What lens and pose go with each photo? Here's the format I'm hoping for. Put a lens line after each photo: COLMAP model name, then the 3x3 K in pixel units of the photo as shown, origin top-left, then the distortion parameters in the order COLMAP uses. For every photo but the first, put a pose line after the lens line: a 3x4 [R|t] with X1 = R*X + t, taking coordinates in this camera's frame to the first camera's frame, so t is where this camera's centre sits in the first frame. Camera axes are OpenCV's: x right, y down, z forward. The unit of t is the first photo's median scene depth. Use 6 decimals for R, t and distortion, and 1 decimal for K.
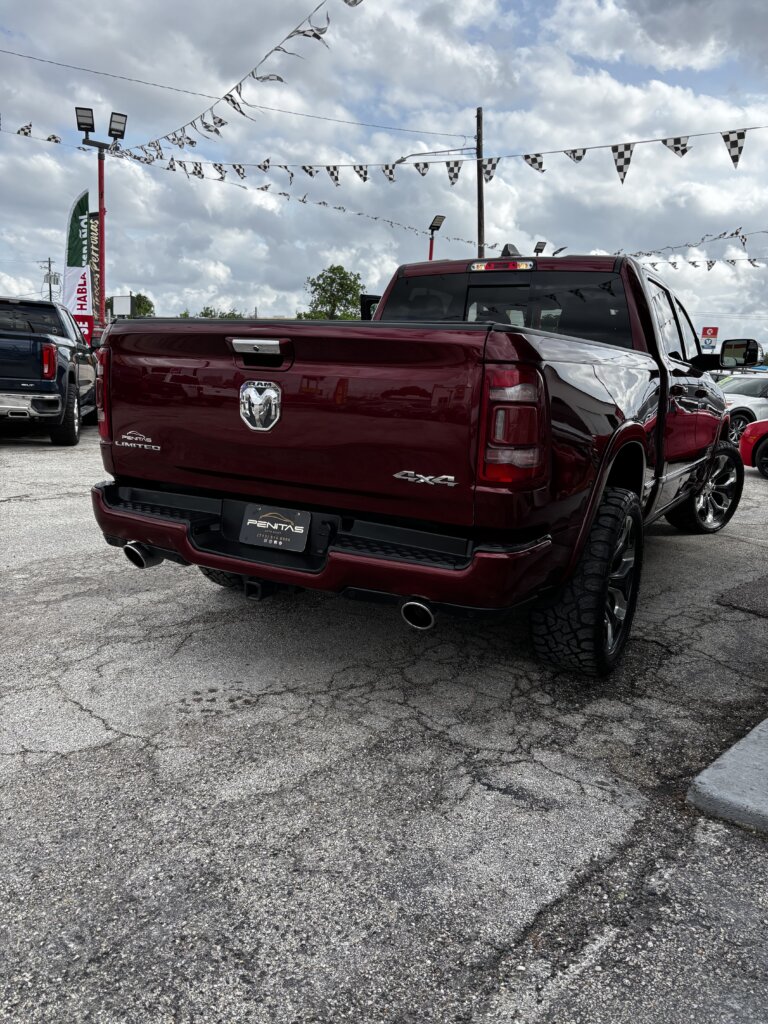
lens RADIAL K [[762.8, 0, 389.2], [0, 762.8, 511.9], [0, 0, 1]] dist [0.018478, -0.012485]
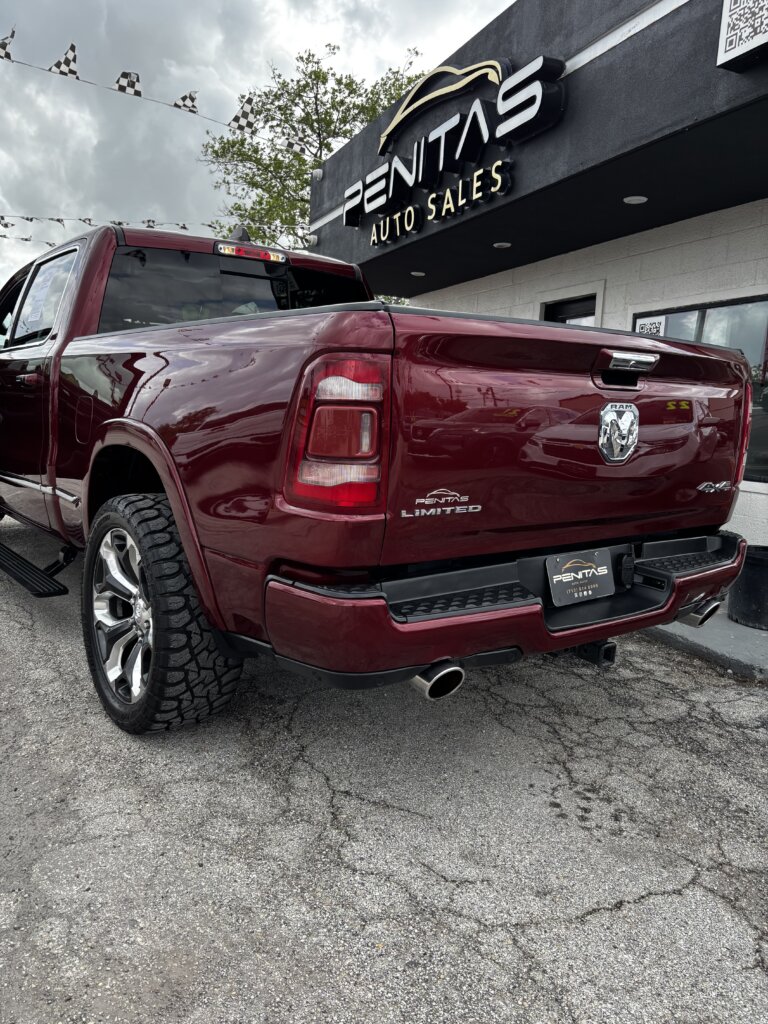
lens RADIAL K [[757.8, 0, 378.0], [0, 757.8, 514.3], [0, 0, 1]] dist [0.005191, 0.005004]
pose [[0.418738, -0.168553, 0.892328, -0.962935], [0.147689, 0.982182, 0.116221, -0.174054], [-0.896017, 0.083121, 0.436170, 0.822018]]
